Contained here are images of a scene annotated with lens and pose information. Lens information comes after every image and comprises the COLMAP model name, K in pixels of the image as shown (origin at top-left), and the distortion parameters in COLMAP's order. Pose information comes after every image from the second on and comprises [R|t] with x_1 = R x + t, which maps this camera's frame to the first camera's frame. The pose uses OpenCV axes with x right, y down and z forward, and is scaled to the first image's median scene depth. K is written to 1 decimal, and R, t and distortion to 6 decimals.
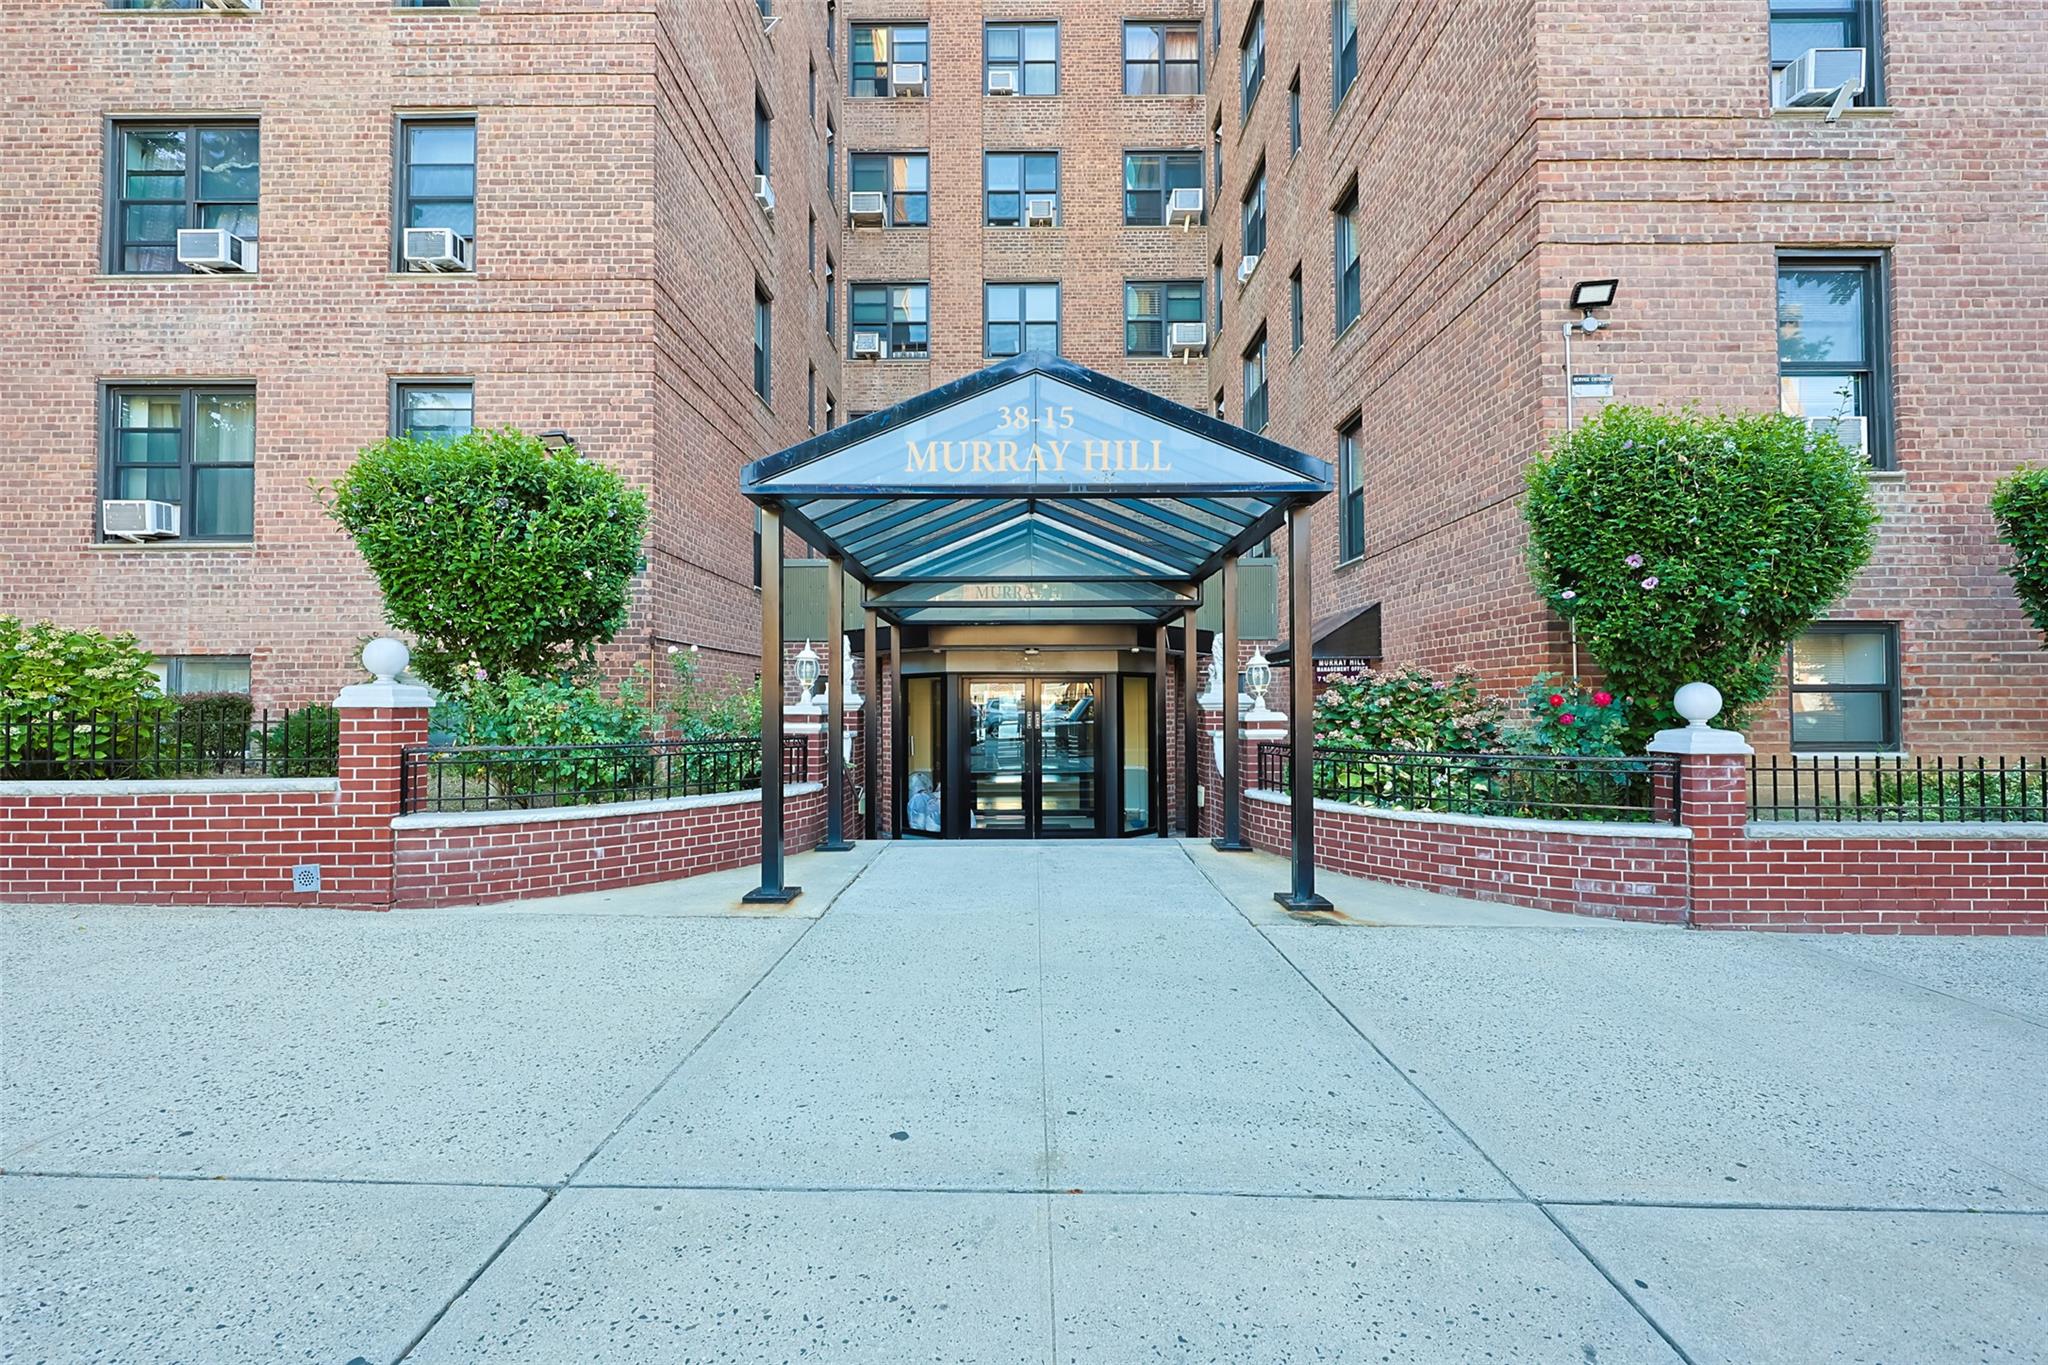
lens RADIAL K [[873.7, 0, 1037.4], [0, 873.7, 682.2], [0, 0, 1]] dist [-0.001218, 0.000179]
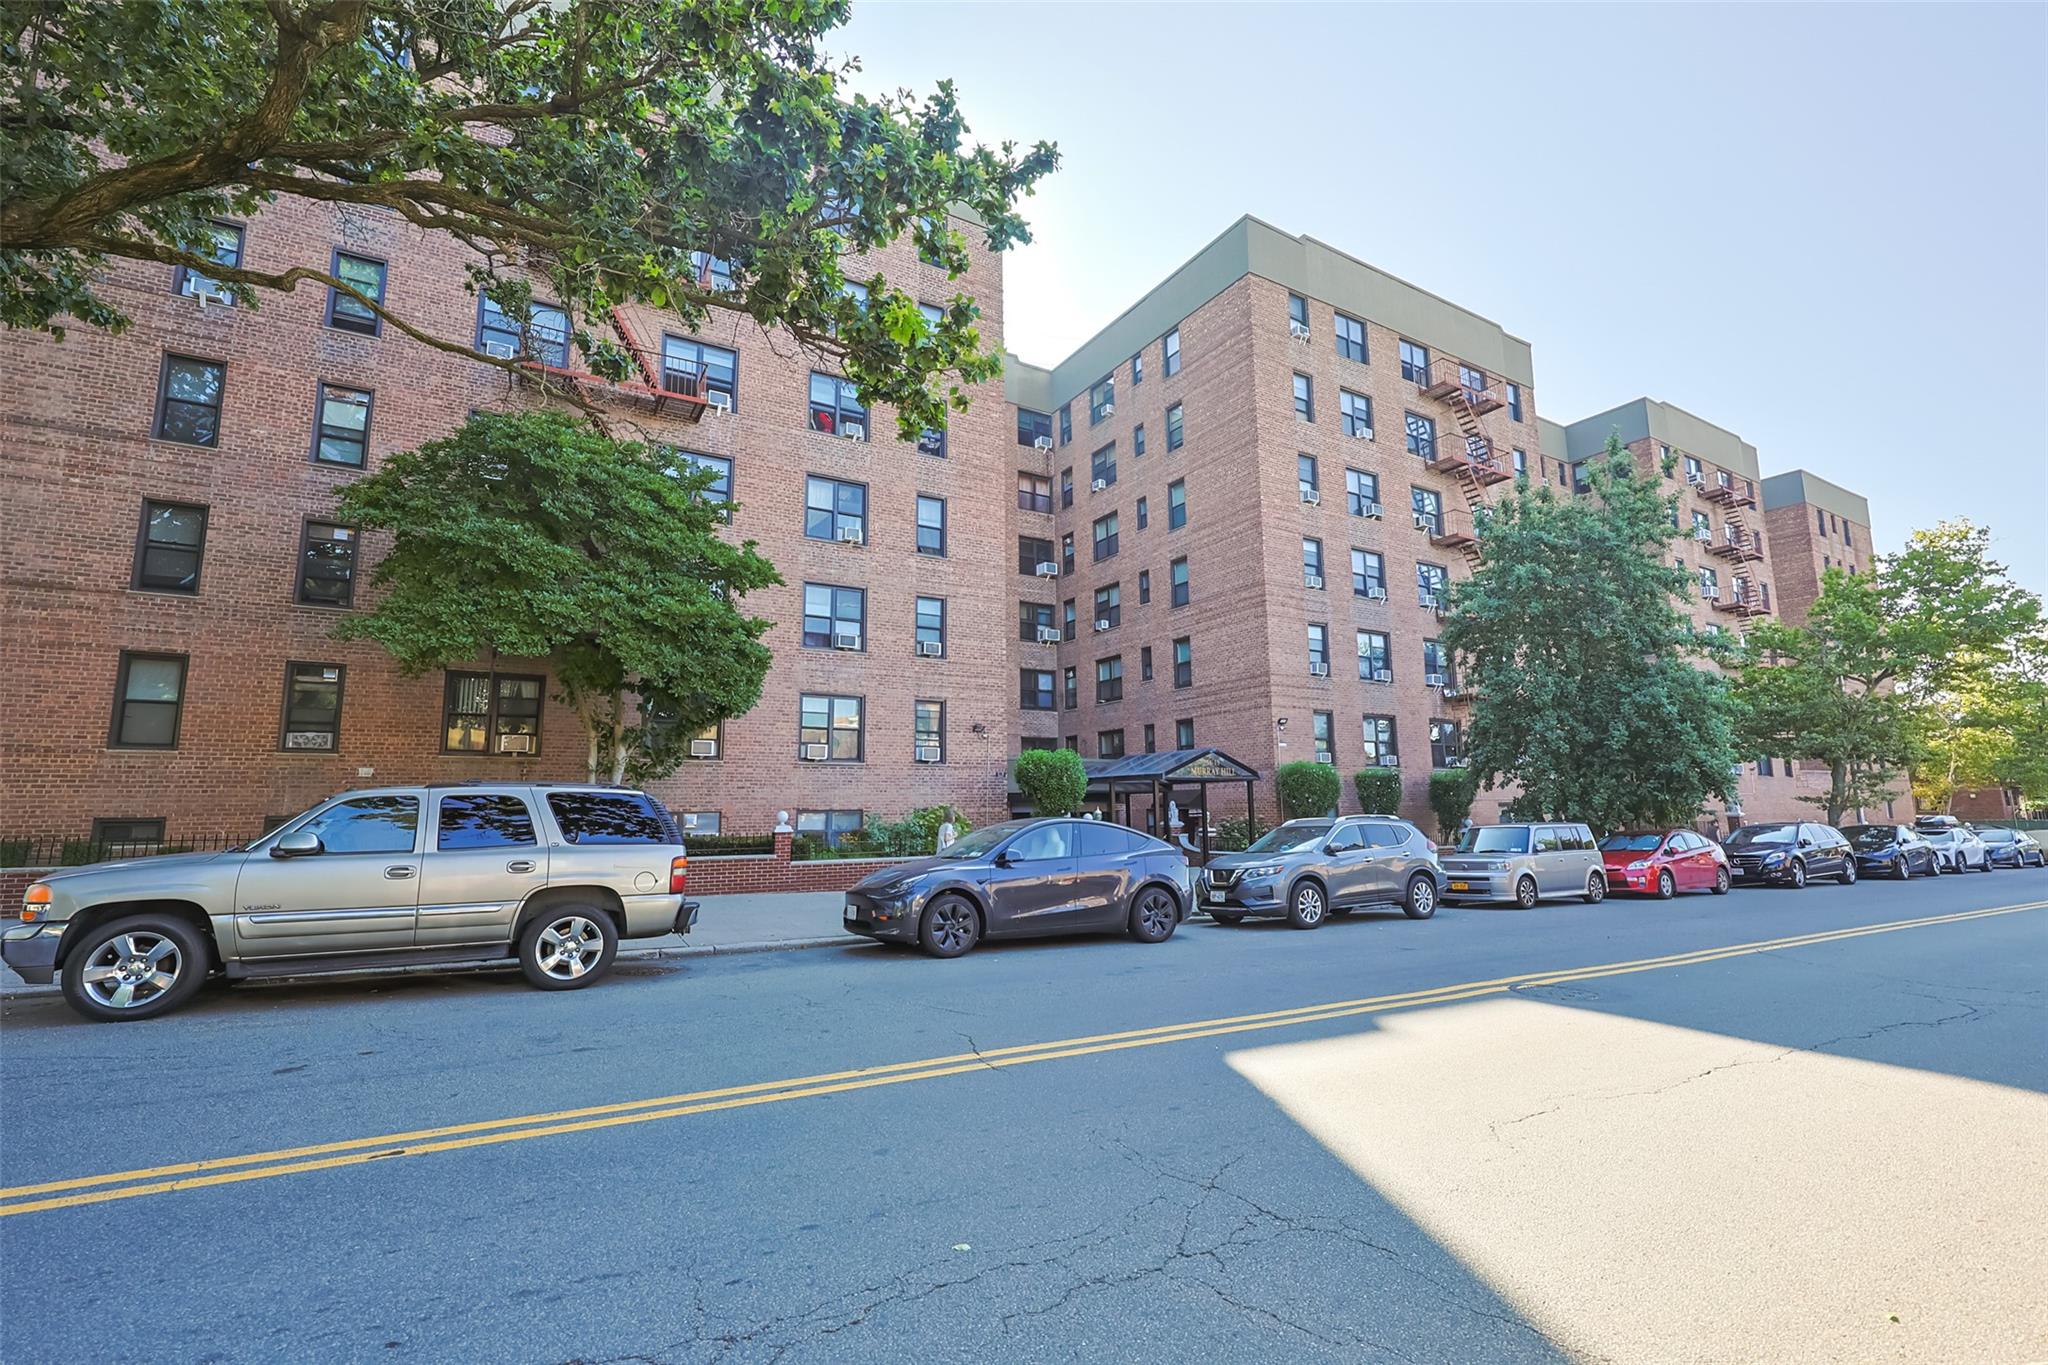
lens RADIAL K [[873.7, 0, 1037.4], [0, 873.7, 682.2], [0, 0, 1]] dist [-0.001218, 0.000179]
pose [[0.853968, 0.068700, 0.515770, -1.734501], [-0.005182, 0.992319, -0.123596, -0.084132], [-0.520300, 0.102874, 0.847765, -1.320072]]
